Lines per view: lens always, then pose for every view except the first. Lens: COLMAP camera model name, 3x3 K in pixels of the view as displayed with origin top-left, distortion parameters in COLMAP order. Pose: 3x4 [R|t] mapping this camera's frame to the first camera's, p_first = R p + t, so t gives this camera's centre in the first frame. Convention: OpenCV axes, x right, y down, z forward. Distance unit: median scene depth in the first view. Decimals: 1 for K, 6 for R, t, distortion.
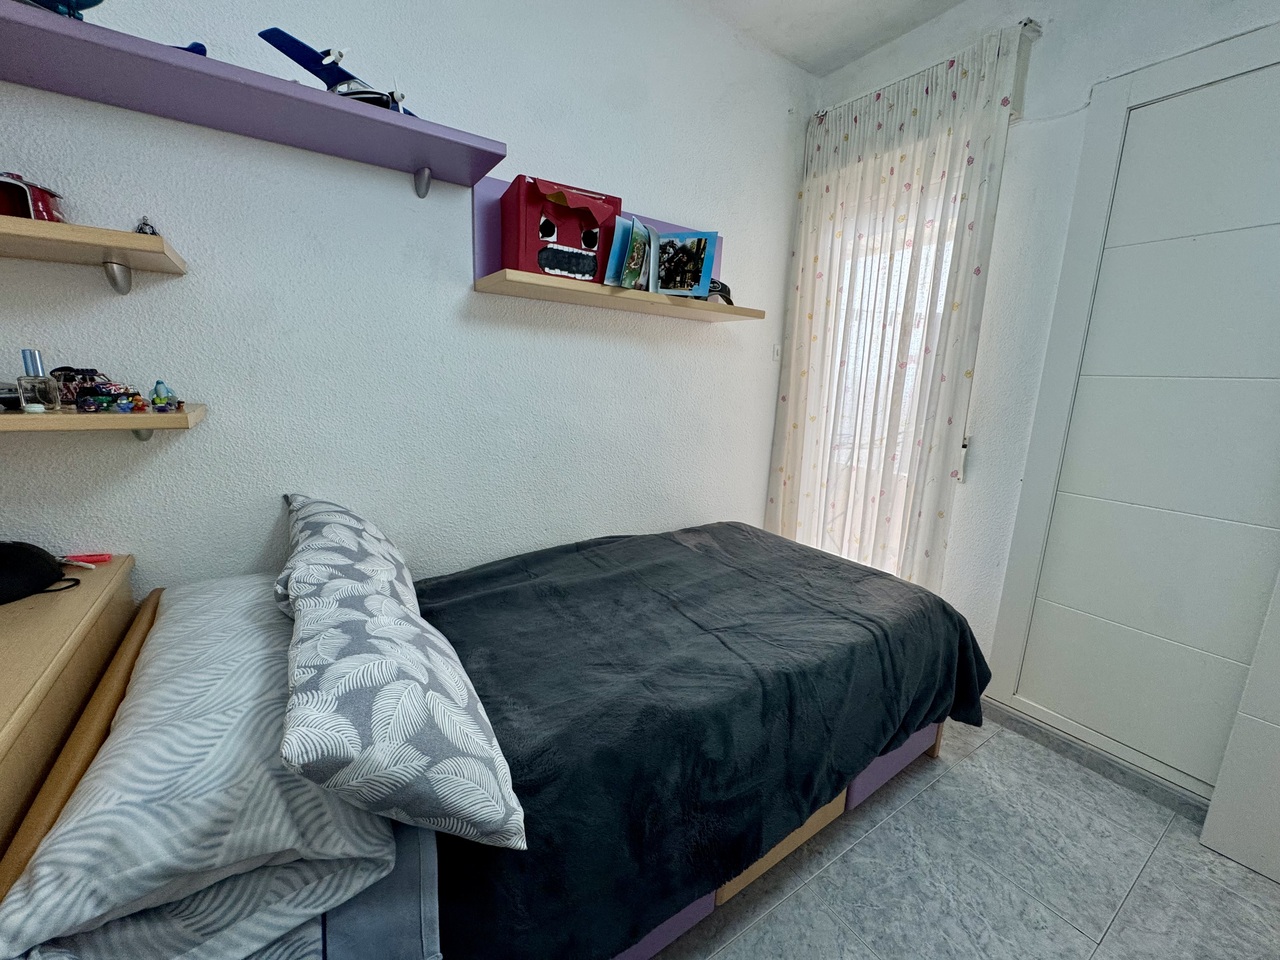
lens RADIAL K [[511.7, 0, 640.1], [0, 511.7, 477.0], [0, 0, 1]] dist [-0.001111, 0.000048]
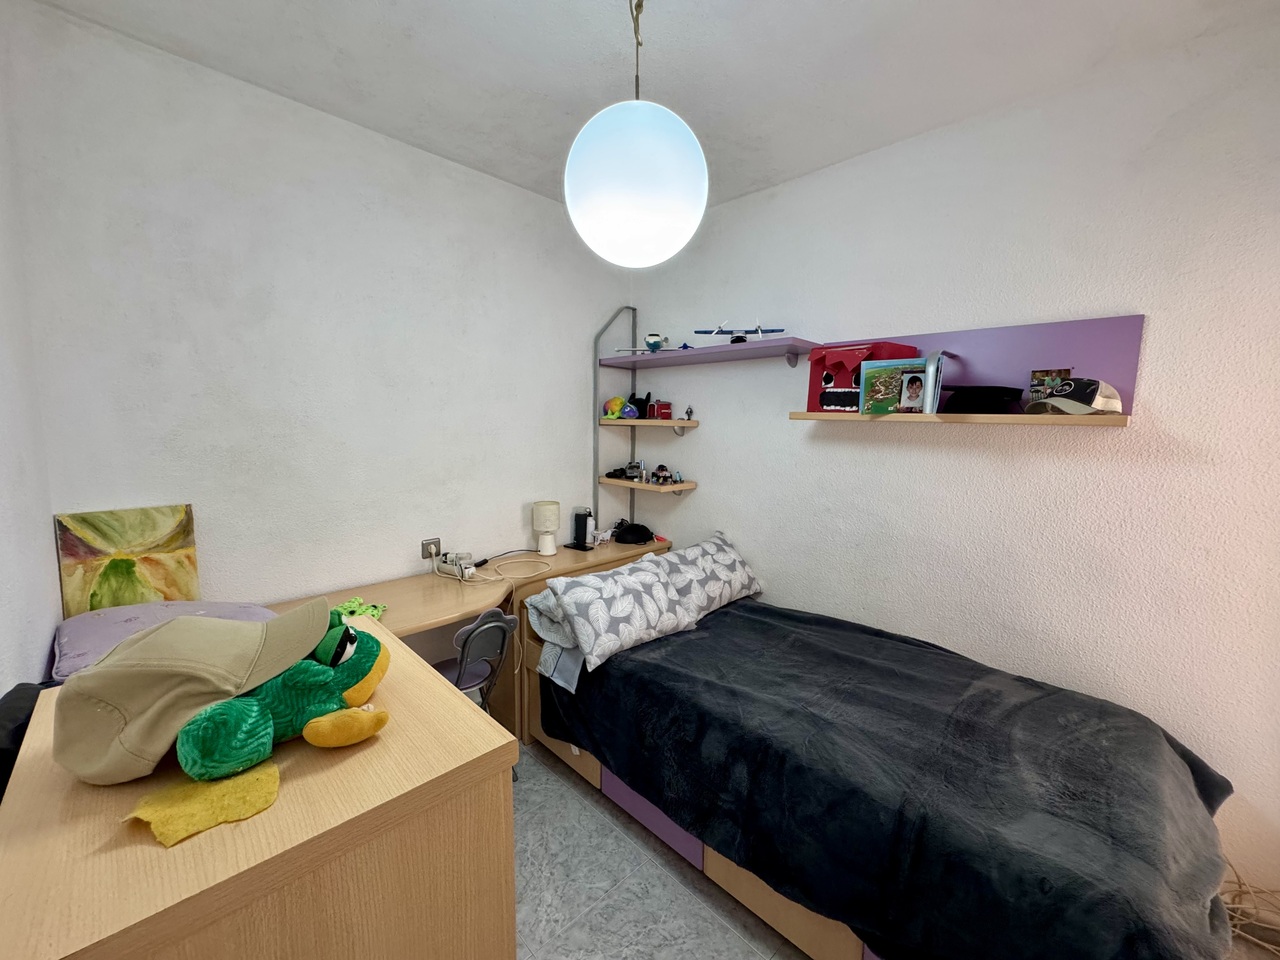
lens RADIAL K [[511.7, 0, 643.7], [0, 511.7, 481.2], [0, 0, 1]] dist [-0.001111, 0.000048]
pose [[0.183212, 0.082145, -0.979635, 1.088788], [-0.202393, 0.978307, 0.044182, -0.170359], [0.962014, 0.190176, 0.195864, 0.294012]]
